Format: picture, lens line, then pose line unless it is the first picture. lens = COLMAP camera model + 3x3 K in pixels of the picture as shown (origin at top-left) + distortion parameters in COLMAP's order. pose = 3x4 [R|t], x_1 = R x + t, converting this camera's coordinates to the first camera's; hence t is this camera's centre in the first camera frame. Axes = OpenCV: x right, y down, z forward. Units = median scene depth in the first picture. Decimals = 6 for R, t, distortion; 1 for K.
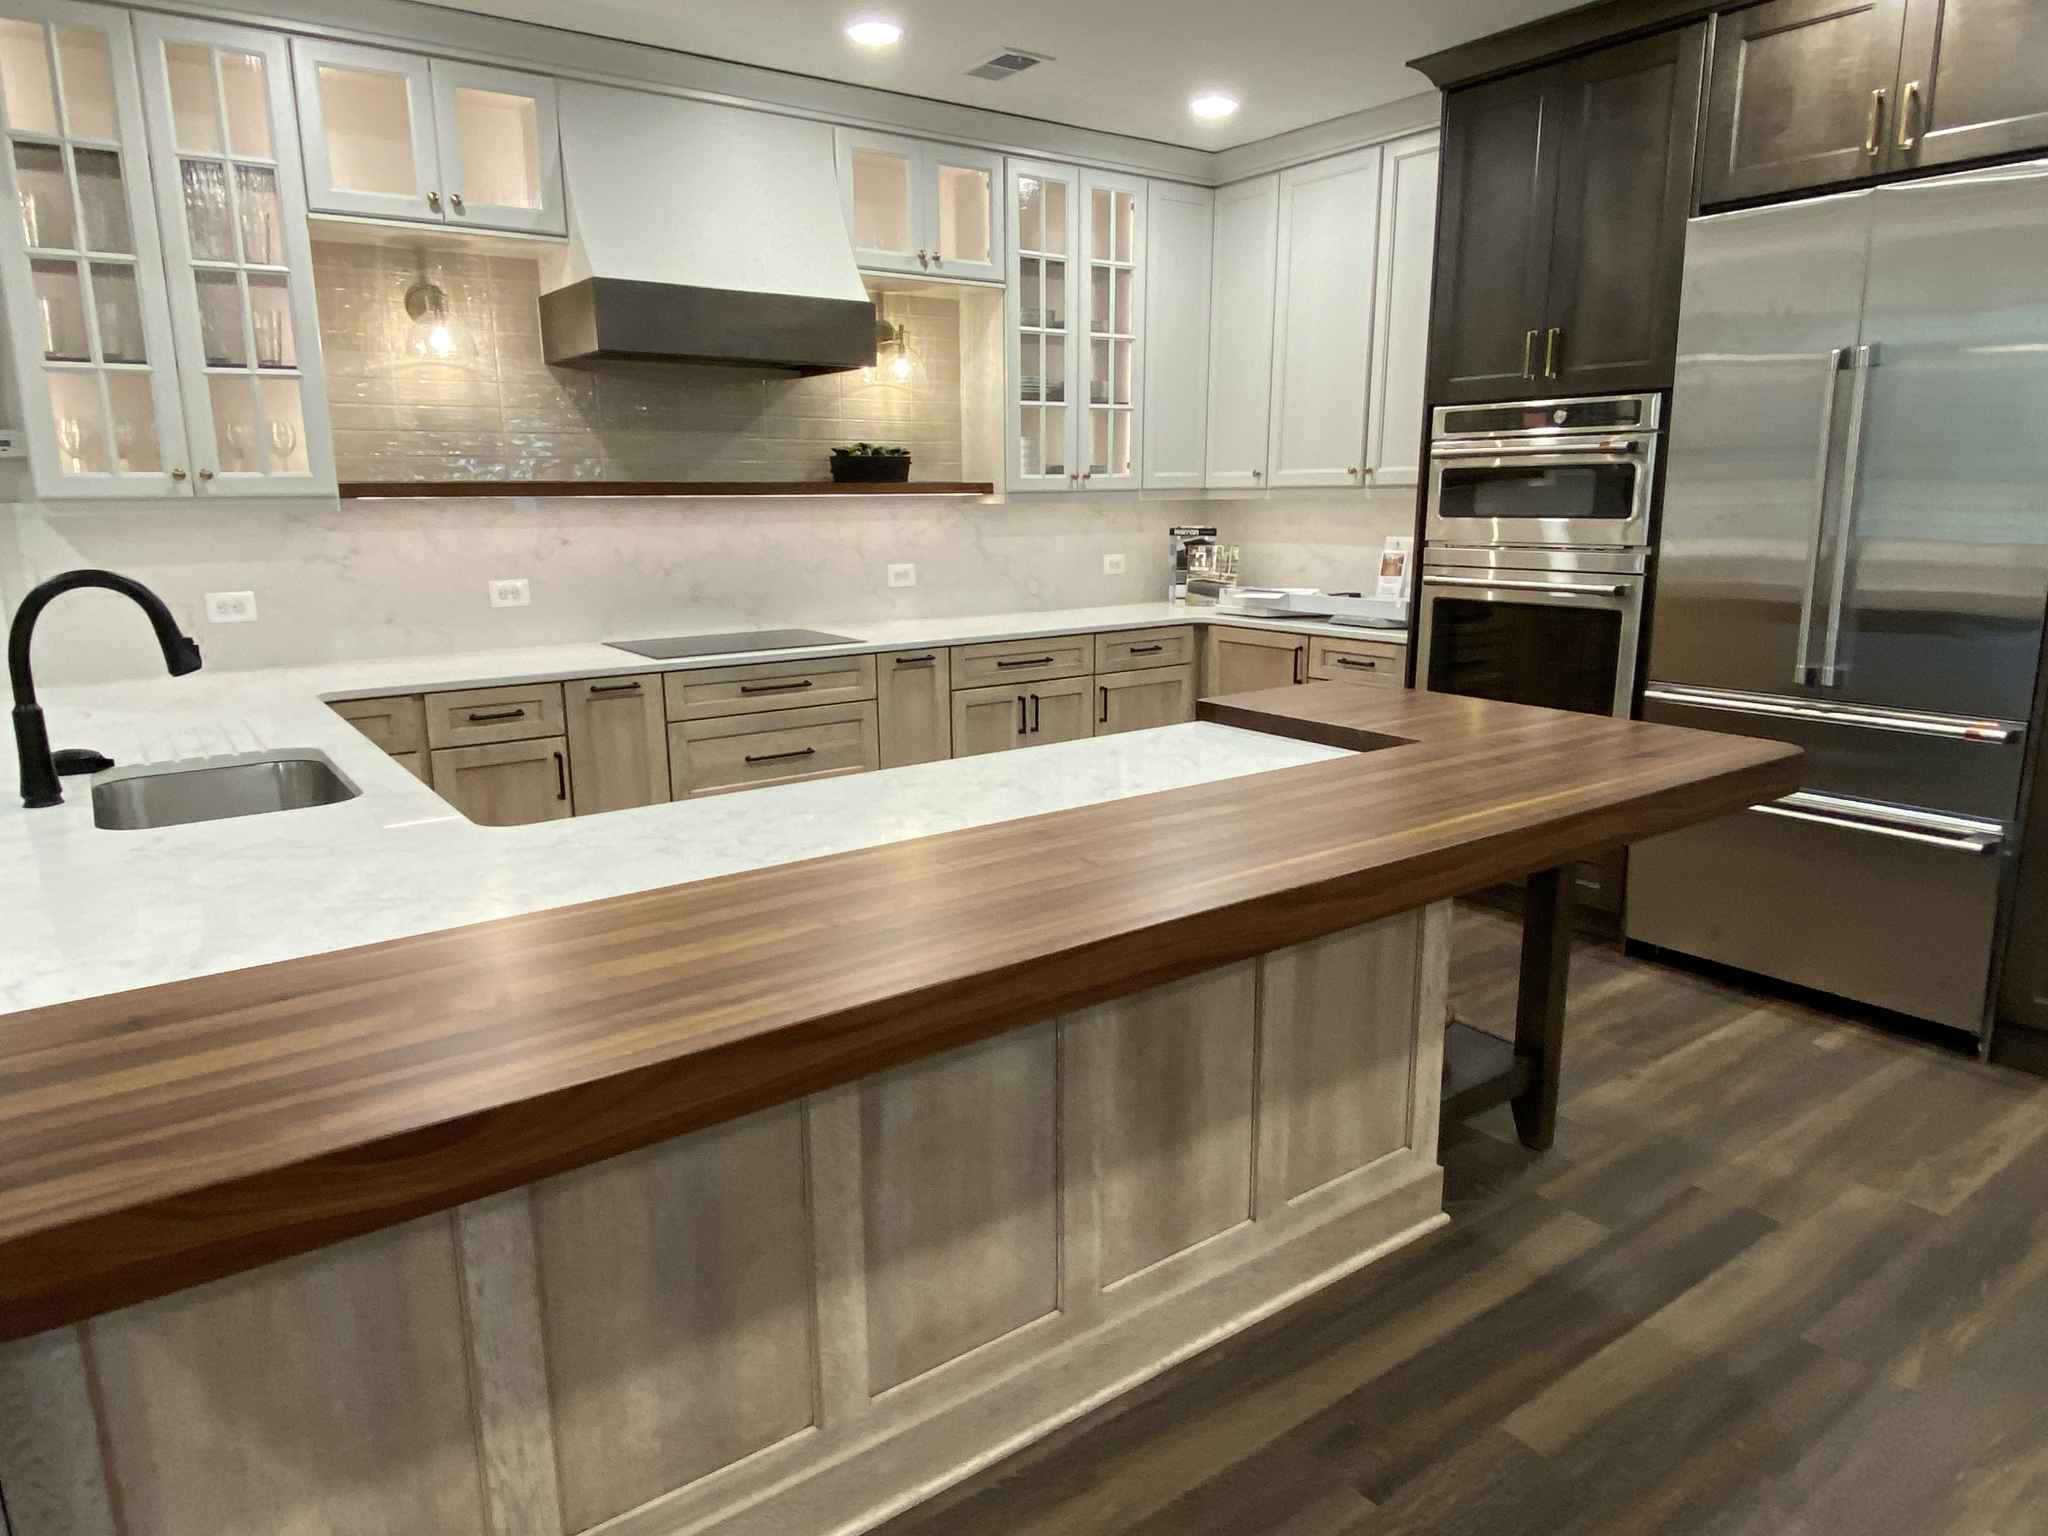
lens RADIAL K [[1281.9, 0, 1015.9], [0, 1281.9, 770.6], [0, 0, 1]] dist [0.062725, -0.066751]
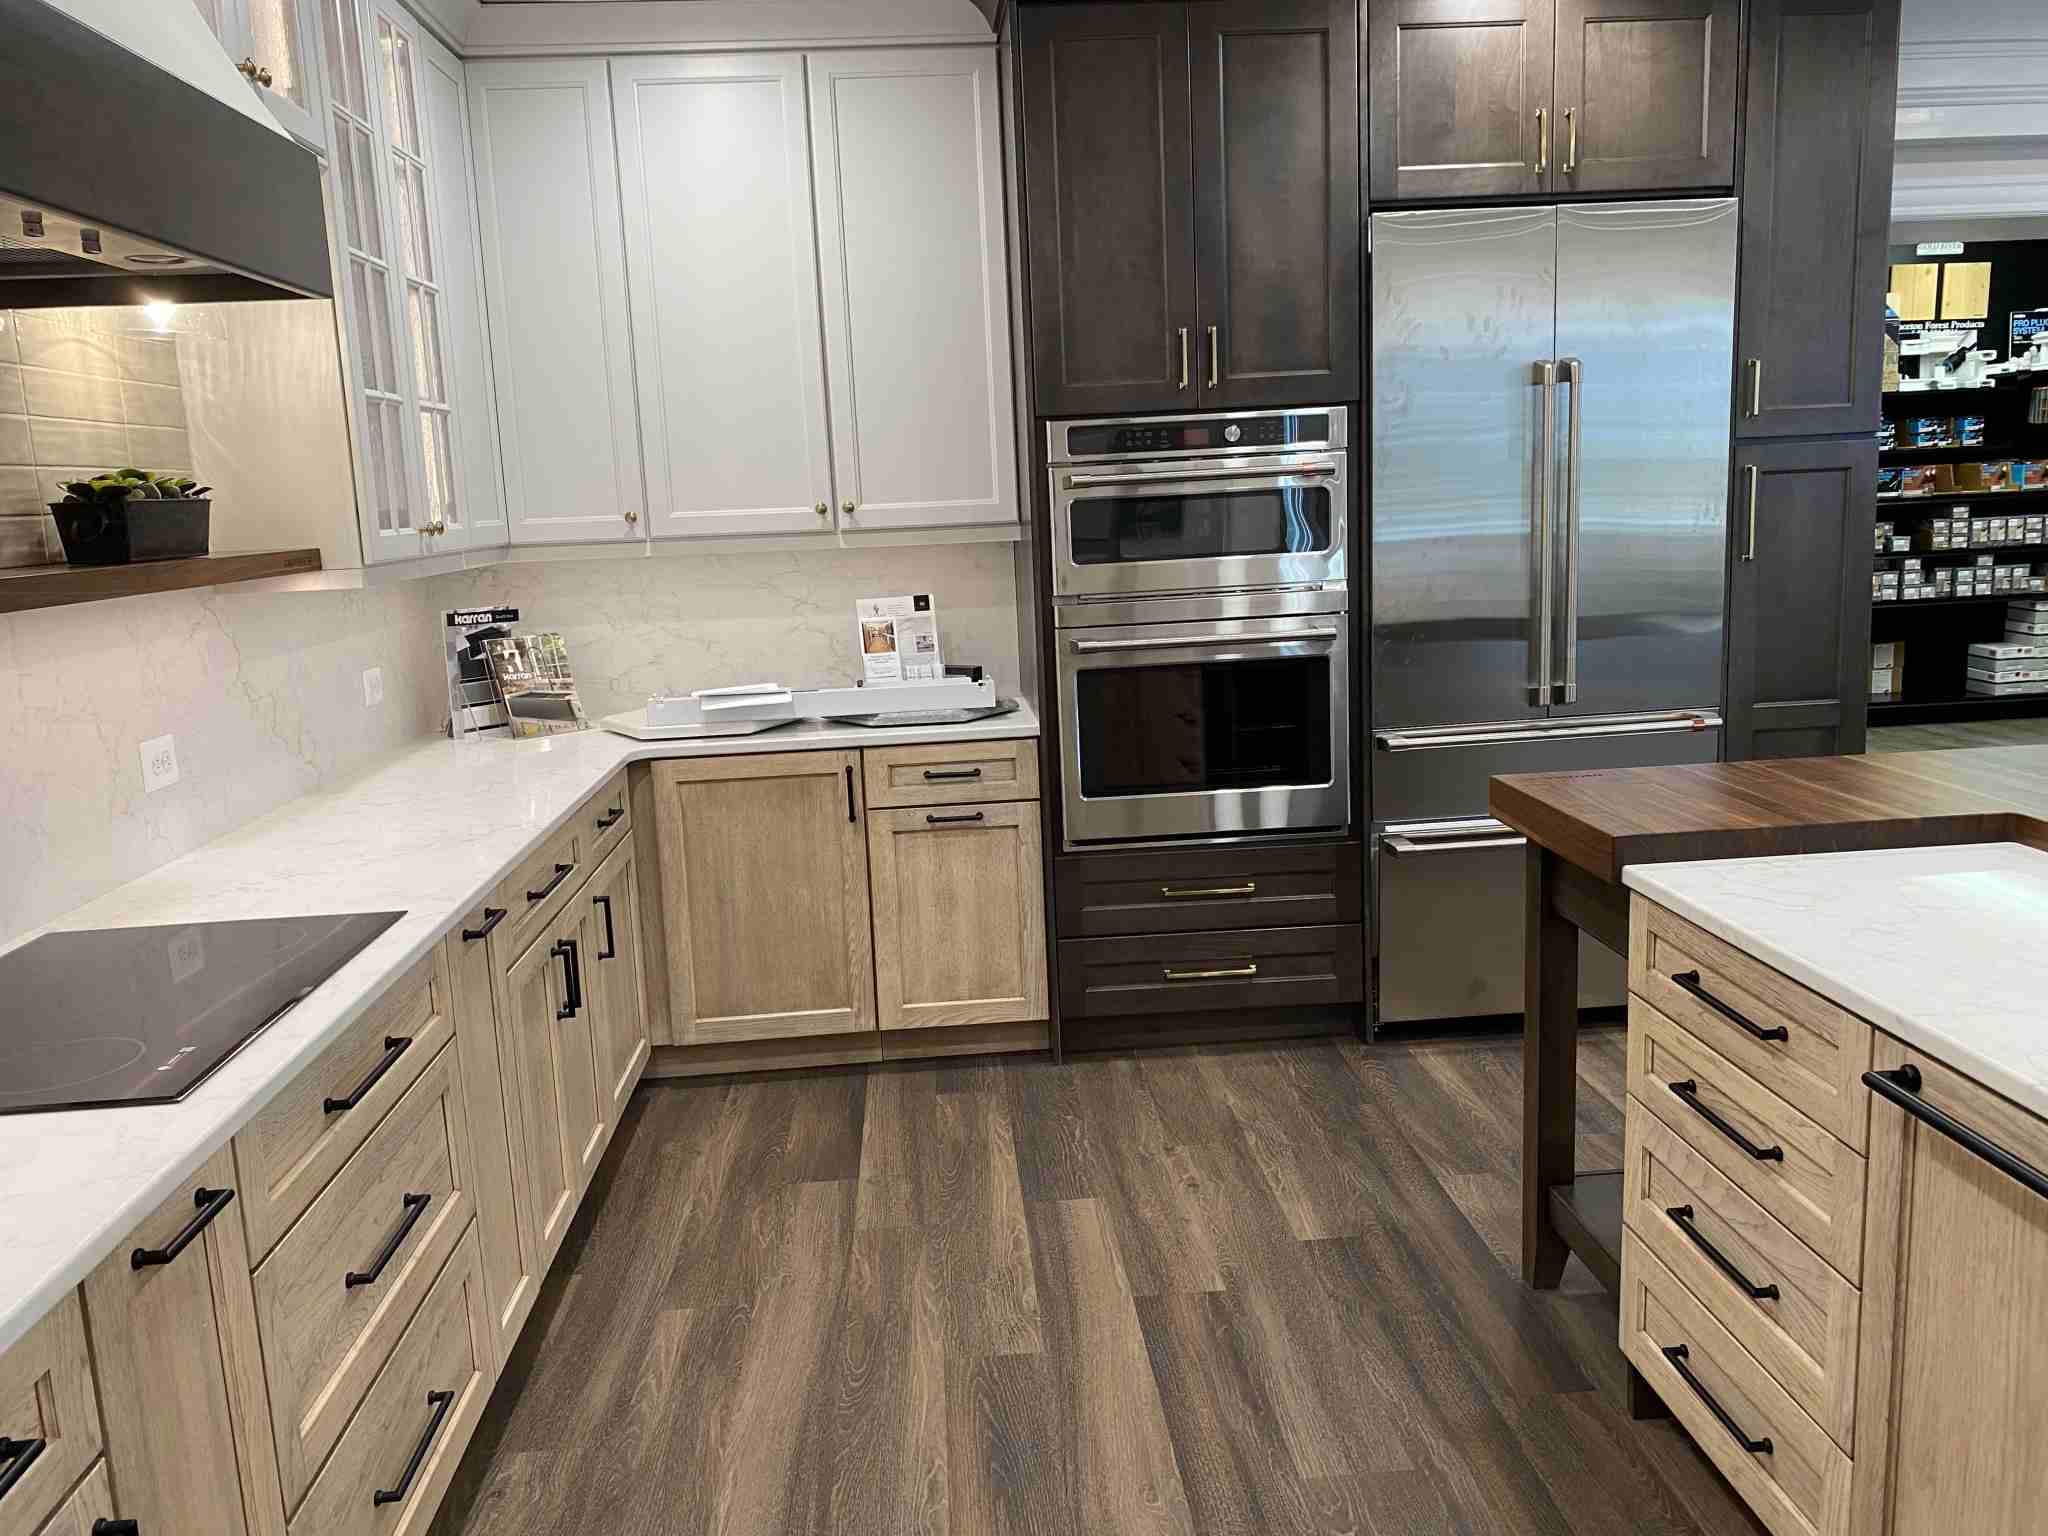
lens RADIAL K [[1566.8, 0, 1027.8], [0, 1566.8, 753.6], [0, 0, 1]] dist [0.054617, -0.072517]
pose [[0.522508, -0.158487, 0.837775, -0.465557], [0.221410, 0.974087, 0.046184, -0.137053], [-0.823385, 0.161360, 0.544059, 0.547151]]
